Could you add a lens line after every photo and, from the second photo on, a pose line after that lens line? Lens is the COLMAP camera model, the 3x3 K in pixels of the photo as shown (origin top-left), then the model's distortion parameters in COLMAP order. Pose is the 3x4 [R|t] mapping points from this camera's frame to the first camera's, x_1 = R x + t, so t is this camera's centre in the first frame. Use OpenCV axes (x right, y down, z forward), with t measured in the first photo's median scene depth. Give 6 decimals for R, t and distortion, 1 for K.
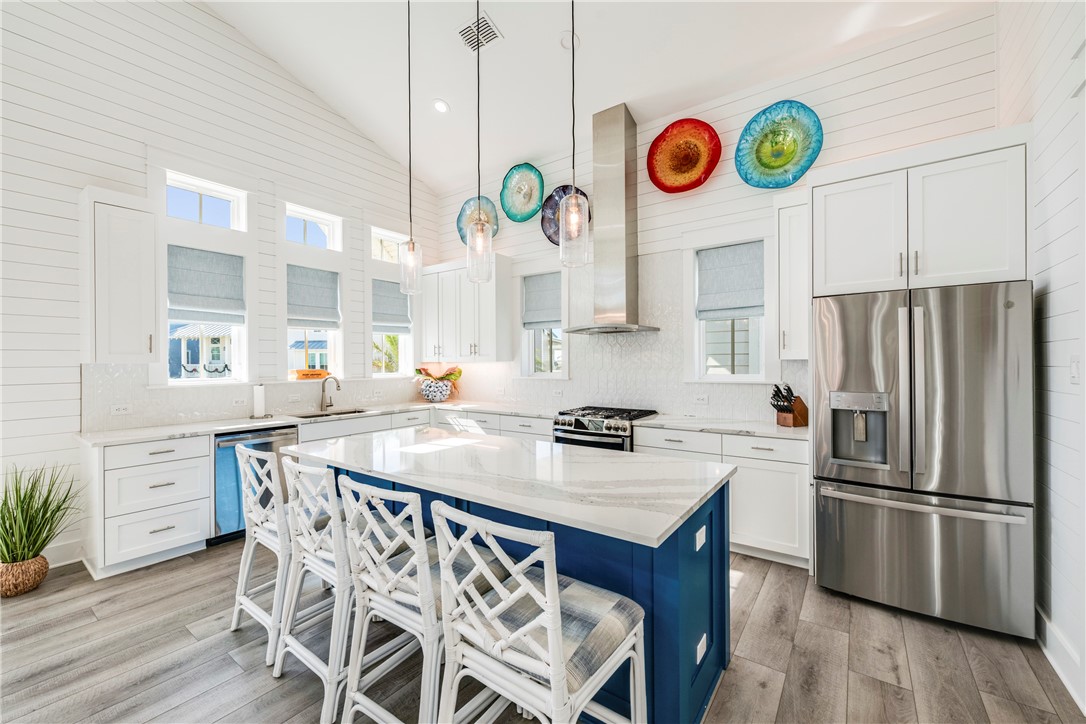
lens RADIAL K [[436.9, 0, 543.0], [0, 436.9, 362.0], [0, 0, 1]] dist [0.000403, 0.000012]
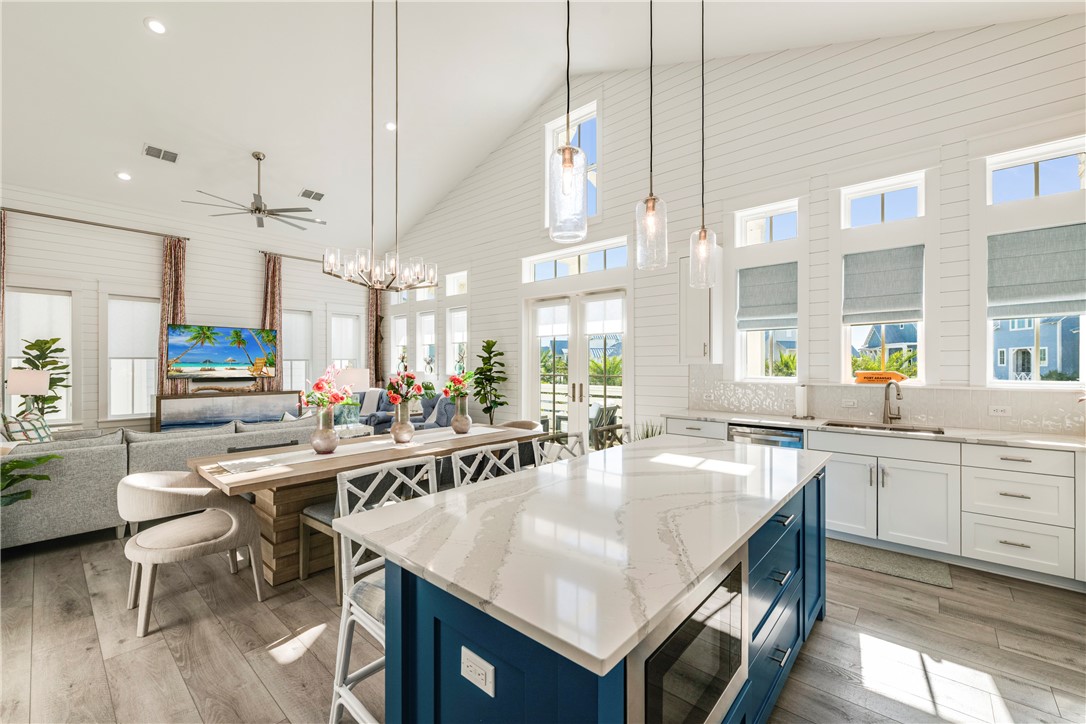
lens RADIAL K [[436.9, 0, 543.0], [0, 436.9, 362.0], [0, 0, 1]] dist [0.000403, 0.000012]
pose [[-0.093489, 0.001158, -0.995620, 0.408197], [0.001930, 0.999998, 0.000982, -0.004105], [0.995618, -0.001830, -0.093491, 0.500160]]
